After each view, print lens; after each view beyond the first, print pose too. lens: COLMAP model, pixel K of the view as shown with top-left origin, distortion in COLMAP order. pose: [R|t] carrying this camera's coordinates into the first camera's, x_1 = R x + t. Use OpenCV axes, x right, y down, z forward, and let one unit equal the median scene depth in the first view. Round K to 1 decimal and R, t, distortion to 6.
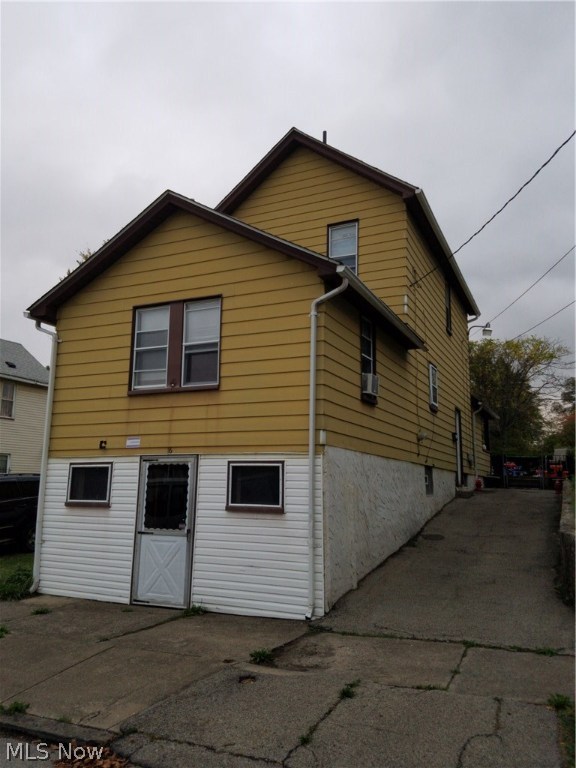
lens RADIAL K [[588.1, 0, 288.2], [0, 588.1, 386.1], [0, 0, 1]] dist [0.031757, -0.020603]
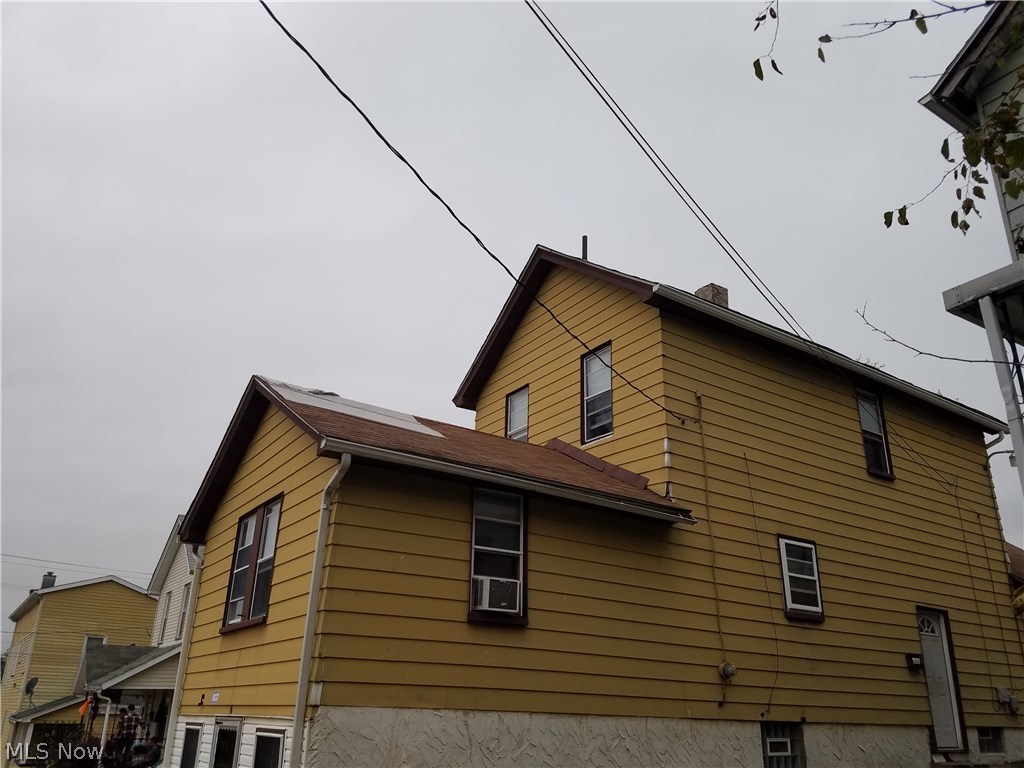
lens RADIAL K [[784.2, 0, 516.6], [0, 784.2, 383.5], [0, 0, 1]] dist [0.031757, -0.020603]
pose [[0.874064, -0.194299, -0.445264, 0.597541], [0.079002, 0.961186, -0.264347, 0.004181], [0.479344, 0.195880, 0.855488, 0.222021]]
